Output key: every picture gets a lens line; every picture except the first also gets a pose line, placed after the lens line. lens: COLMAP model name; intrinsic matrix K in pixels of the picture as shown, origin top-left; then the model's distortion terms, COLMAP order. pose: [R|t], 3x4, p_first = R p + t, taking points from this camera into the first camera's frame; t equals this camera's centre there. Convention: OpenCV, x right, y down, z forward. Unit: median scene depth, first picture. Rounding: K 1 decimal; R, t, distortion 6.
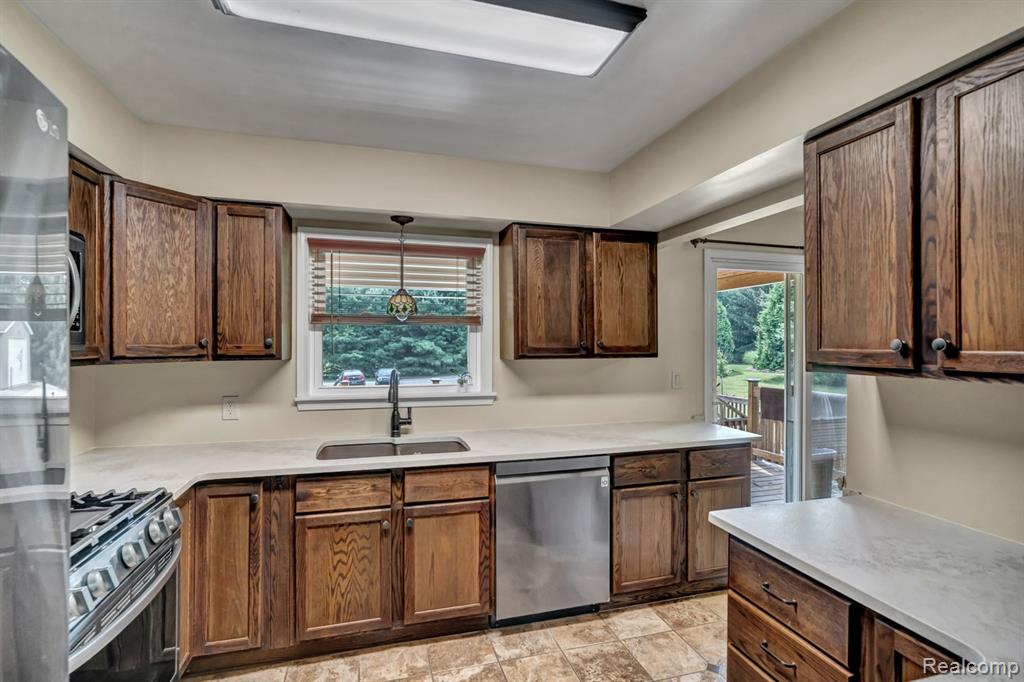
lens RADIAL K [[497.8, 0, 517.6], [0, 497.8, 346.2], [0, 0, 1]] dist [-0.002339, -0.000194]
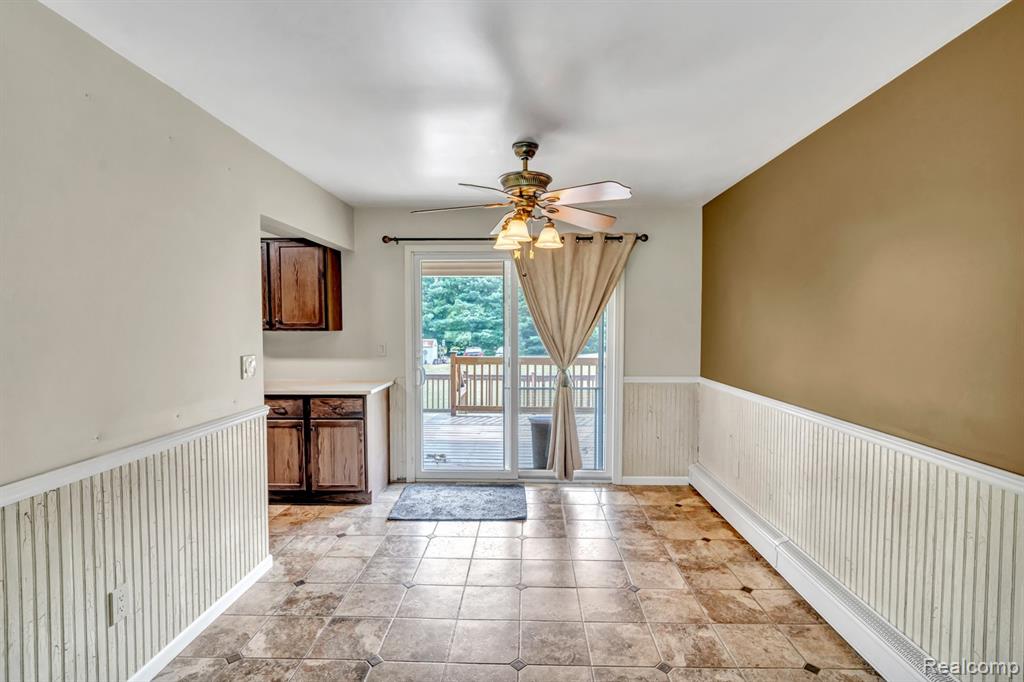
lens RADIAL K [[497.8, 0, 517.6], [0, 497.8, 346.2], [0, 0, 1]] dist [-0.002339, -0.000194]
pose [[0.954029, 0.014501, -0.299363, 0.164575], [-0.002268, 0.999150, 0.041170, 0.000983], [0.299706, -0.038599, 0.953251, -0.018691]]
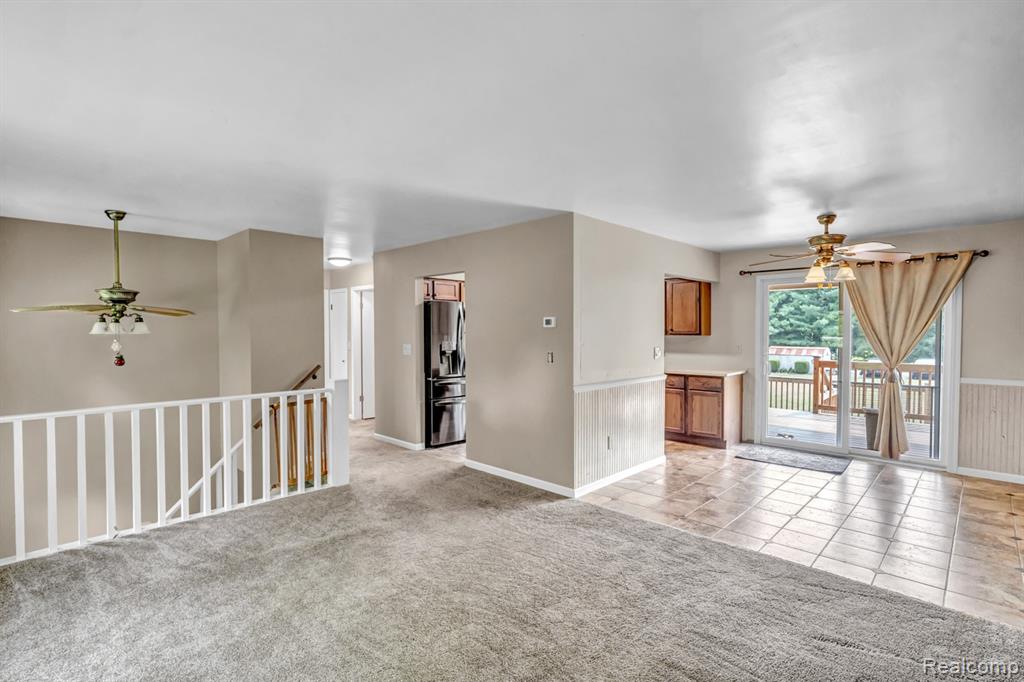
lens RADIAL K [[491.7, 0, 512.0], [0, 491.7, 341.0], [0, 0, 1]] dist [-0.006416, -0.000395]
pose [[0.495337, 0.017832, -0.868518, 0.237611], [-0.002576, 0.999815, 0.019059, 0.001074], [0.868697, -0.007204, 0.495291, -0.102385]]
